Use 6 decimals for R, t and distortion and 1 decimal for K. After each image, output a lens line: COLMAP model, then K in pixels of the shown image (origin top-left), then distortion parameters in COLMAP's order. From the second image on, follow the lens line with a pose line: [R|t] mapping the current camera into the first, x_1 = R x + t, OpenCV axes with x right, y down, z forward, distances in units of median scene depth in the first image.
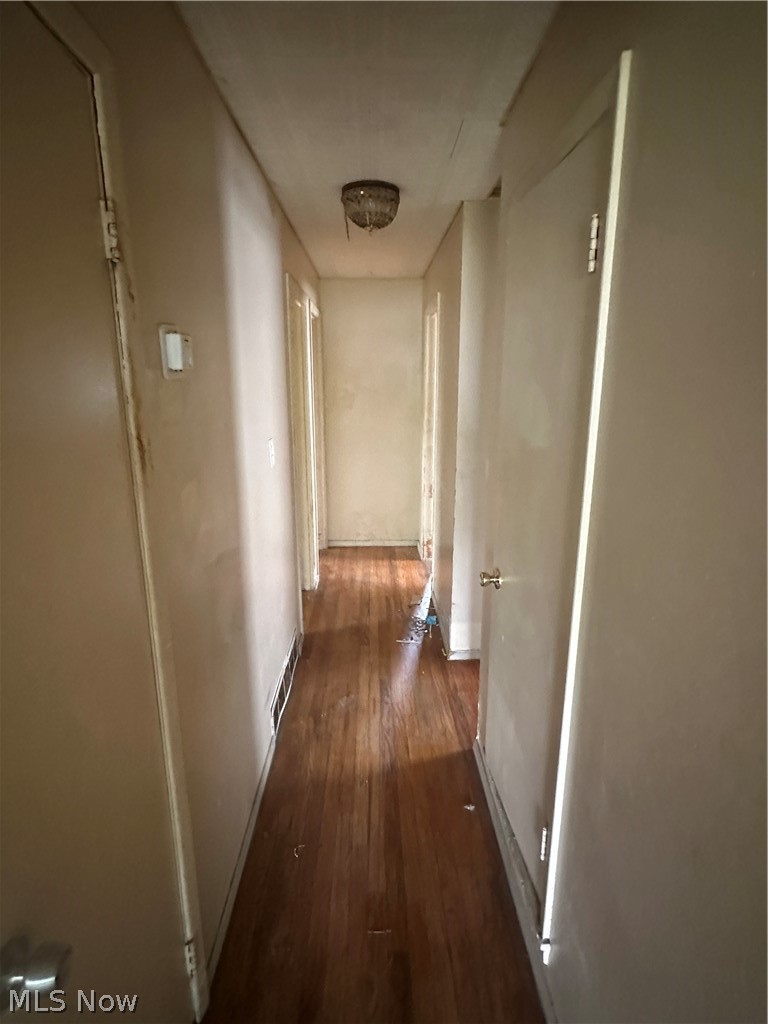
lens RADIAL K [[546.5, 0, 378.7], [0, 546.5, 509.3], [0, 0, 1]] dist [-0.003392, 0.000853]
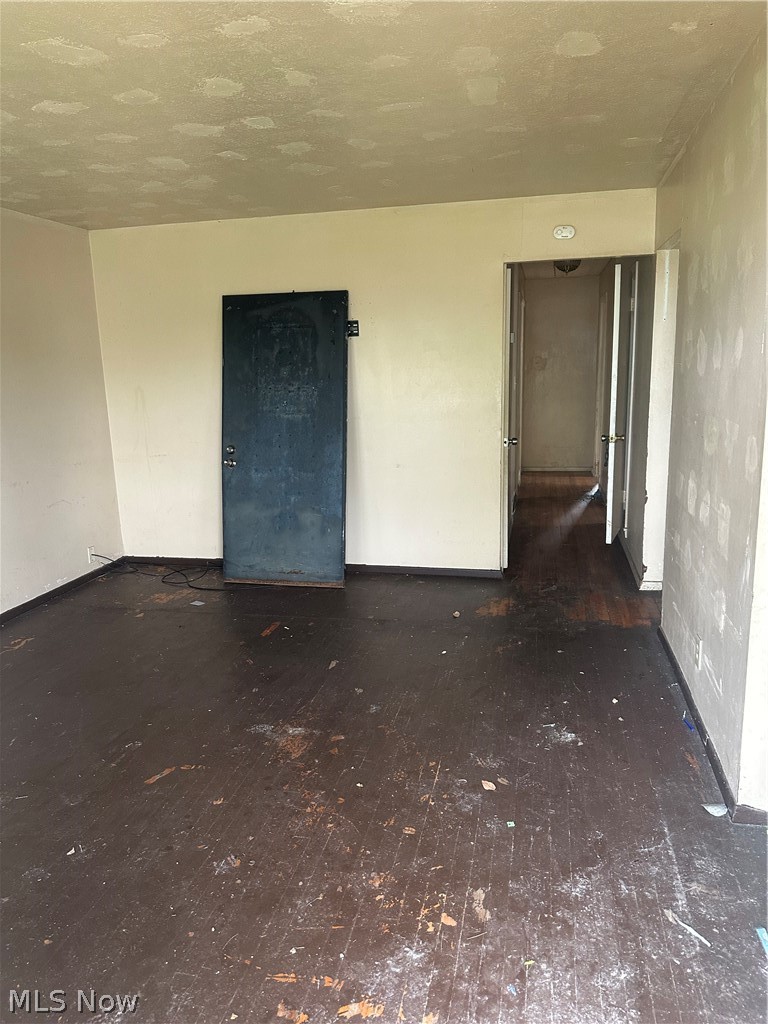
lens RADIAL K [[716.7, 0, 384.0], [0, 716.7, 510.8], [0, 0, 1]] dist [0.062558, -0.095958]
pose [[0.973523, 0.023637, -0.227363, -0.023176], [-0.028796, 0.999397, -0.019402, 0.246514], [0.226767, 0.025435, 0.973617, -0.966498]]
